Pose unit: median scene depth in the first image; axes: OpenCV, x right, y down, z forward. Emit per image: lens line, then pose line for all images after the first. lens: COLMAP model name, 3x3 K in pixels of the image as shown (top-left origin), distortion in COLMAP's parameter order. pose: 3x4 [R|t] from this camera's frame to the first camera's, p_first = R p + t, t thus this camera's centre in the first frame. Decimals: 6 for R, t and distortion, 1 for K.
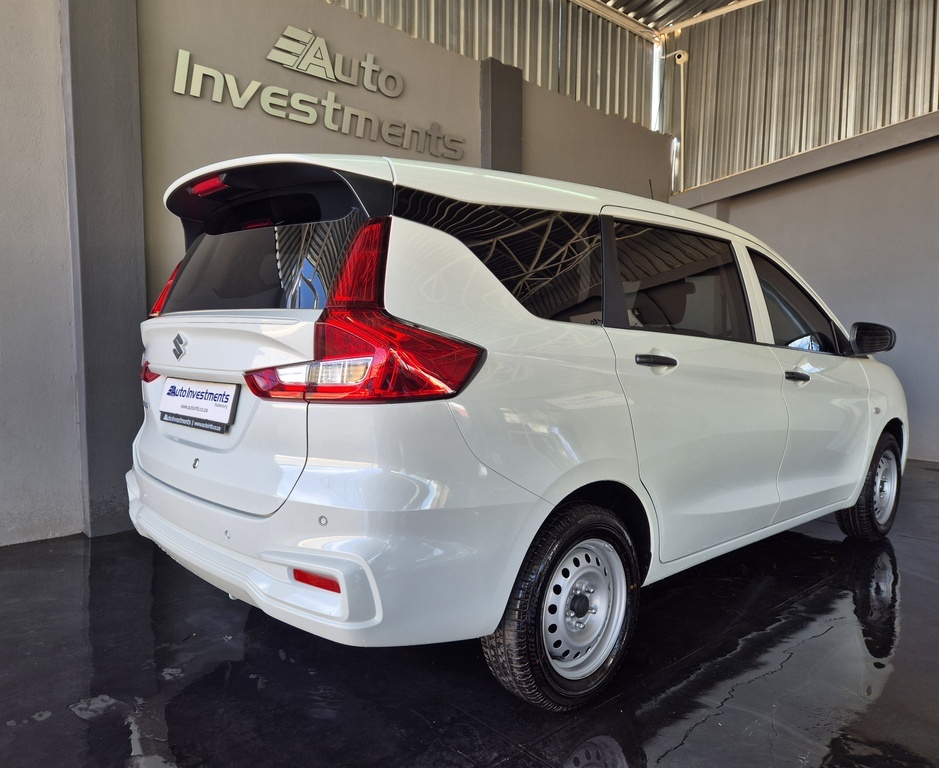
lens RADIAL K [[728.1, 0, 433.6], [0, 728.1, 384.1], [0, 0, 1]] dist [0.077216, -0.079145]
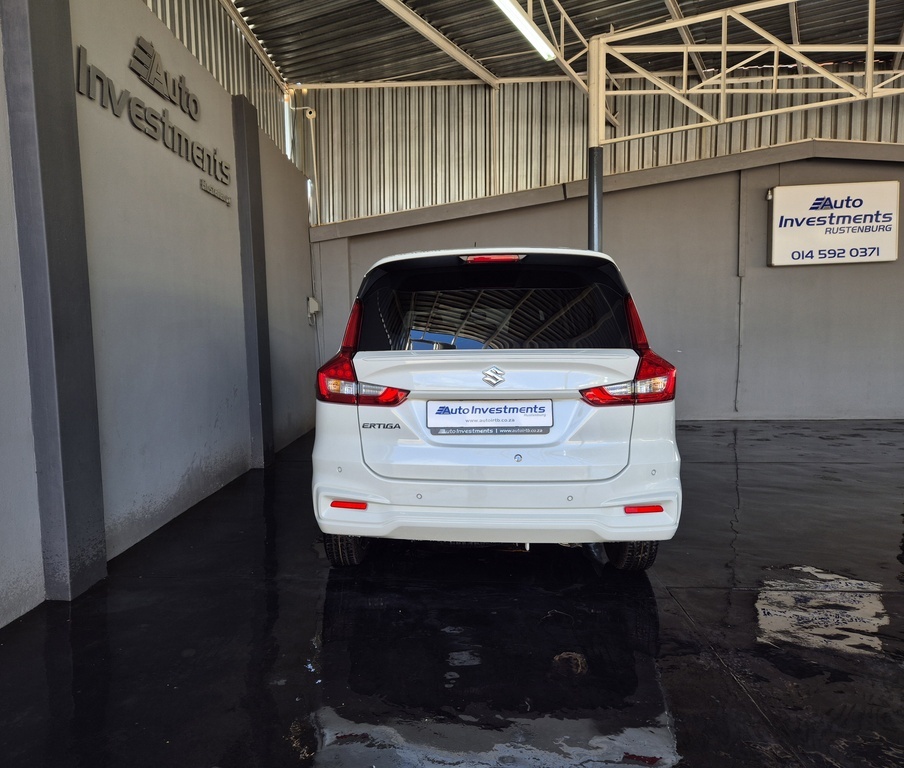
lens RADIAL K [[732.8, 0, 390.1], [0, 732.8, 389.0], [0, 0, 1]] dist [0.075848, -0.080330]
pose [[0.705412, -0.061869, 0.706092, -0.661309], [0.052363, 0.998010, 0.035135, -0.038365], [-0.706861, 0.012189, 0.707247, 0.080653]]
